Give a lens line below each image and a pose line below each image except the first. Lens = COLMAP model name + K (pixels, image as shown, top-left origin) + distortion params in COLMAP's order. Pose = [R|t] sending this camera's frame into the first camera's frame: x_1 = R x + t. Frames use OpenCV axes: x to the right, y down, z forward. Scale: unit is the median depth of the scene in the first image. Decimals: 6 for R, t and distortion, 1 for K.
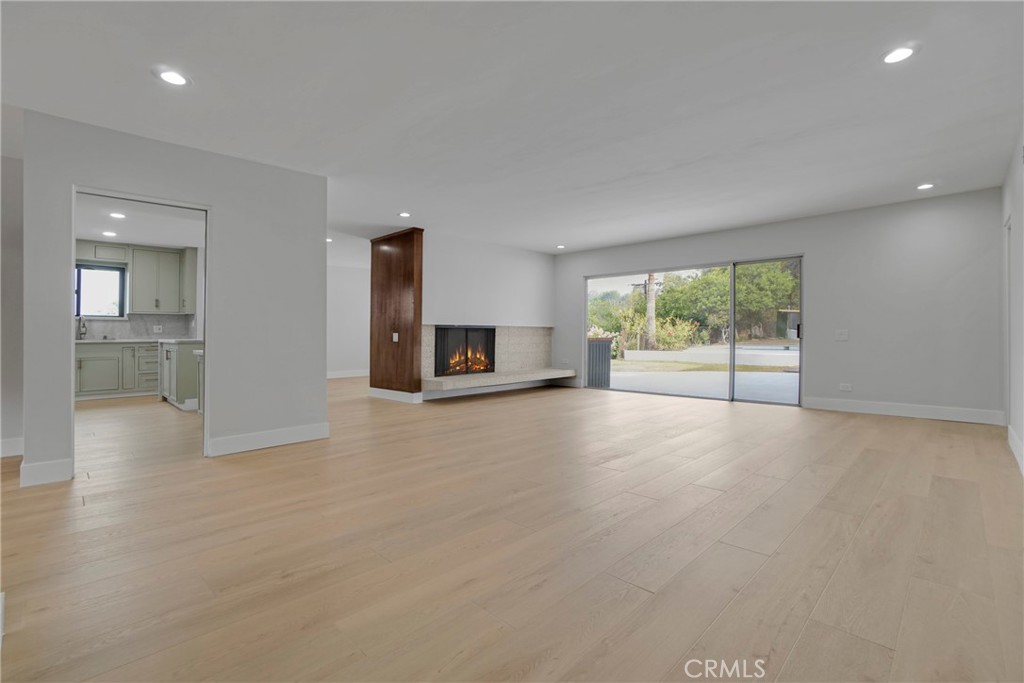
lens RADIAL K [[462.4, 0, 511.6], [0, 462.4, 326.3], [0, 0, 1]] dist [-0.029745, 0.000181]
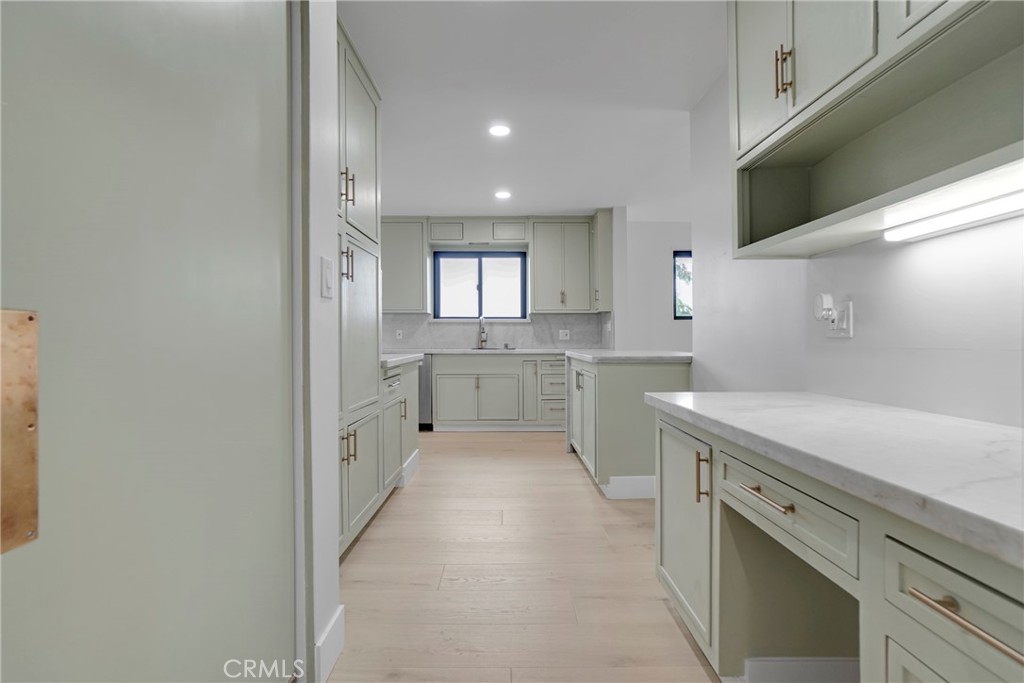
lens RADIAL K [[462.4, 0, 511.6], [0, 462.4, 326.3], [0, 0, 1]] dist [-0.029745, 0.000181]
pose [[0.712706, -0.018418, -0.701221, -0.344546], [0.009645, 0.999818, -0.016459, 0.004452], [0.701397, 0.004967, 0.712754, 0.444719]]
